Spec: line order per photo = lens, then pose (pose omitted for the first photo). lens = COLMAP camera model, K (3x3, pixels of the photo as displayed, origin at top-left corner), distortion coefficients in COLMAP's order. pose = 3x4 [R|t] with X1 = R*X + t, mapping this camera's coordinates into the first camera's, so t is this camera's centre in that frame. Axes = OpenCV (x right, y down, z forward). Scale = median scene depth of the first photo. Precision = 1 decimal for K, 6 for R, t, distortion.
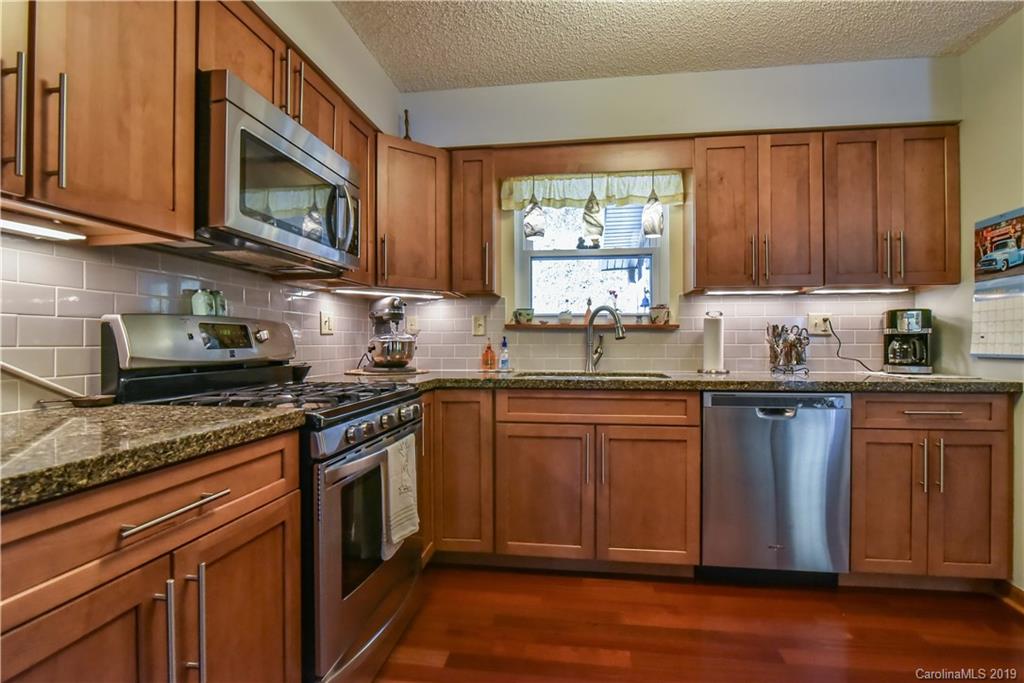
lens RADIAL K [[478.9, 0, 518.5], [0, 478.9, 348.3], [0, 0, 1]] dist [-0.017474, 0.001089]
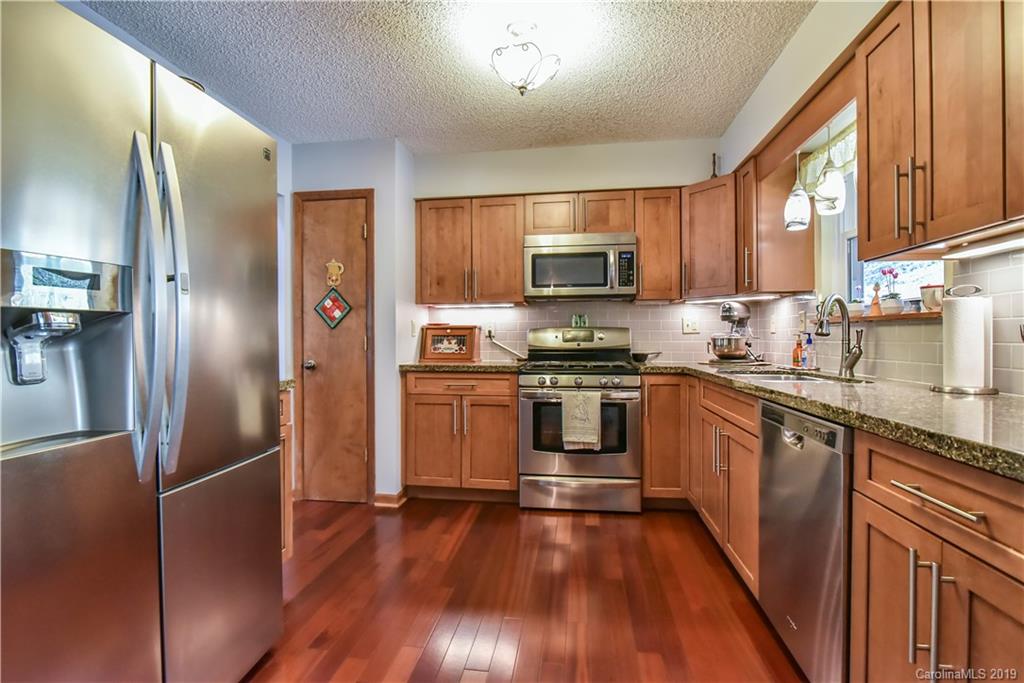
lens RADIAL K [[485.4, 0, 509.9], [0, 485.4, 340.8], [0, 0, 1]] dist [-0.003102, 0.000193]
pose [[-0.004960, 0.006081, -0.999969, 1.129370], [-0.009242, 0.999939, 0.006127, -0.011346], [0.999945, 0.009272, -0.004904, 0.508515]]
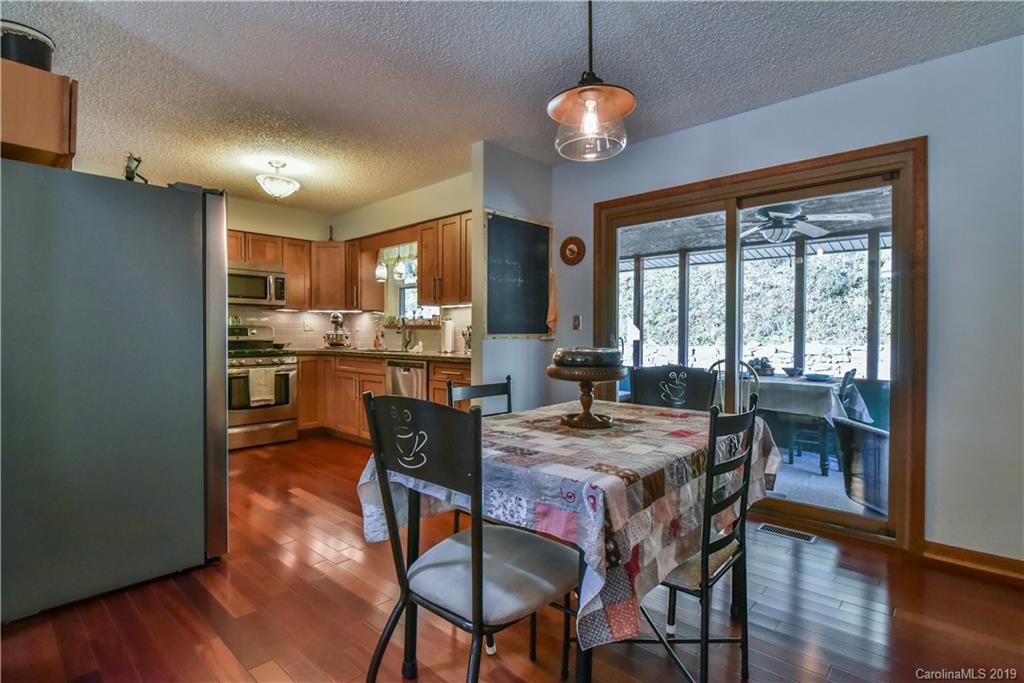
lens RADIAL K [[502.6, 0, 508.0], [0, 502.6, 340.1], [0, 0, 1]] dist [-0.002620, -0.000072]
pose [[0.817610, 0.011329, -0.575662, 1.862483], [-0.011687, 0.999927, 0.003080, -0.002972], [0.575654, 0.004210, 0.817682, -0.420610]]
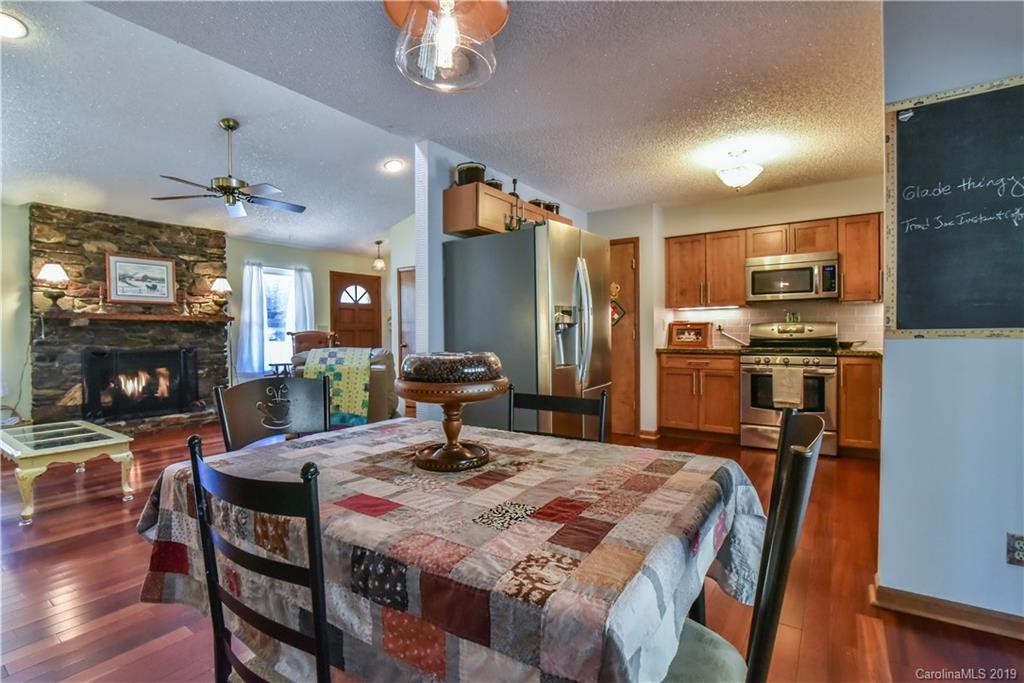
lens RADIAL K [[478.9, 0, 508.6], [0, 478.9, 340.4], [0, 0, 1]] dist [-0.017474, 0.001089]
pose [[-0.453592, 0.020675, -0.890970, 1.944016], [-0.000325, 0.999727, 0.023364, -0.016090], [0.891210, 0.010888, -0.453461, 0.566533]]
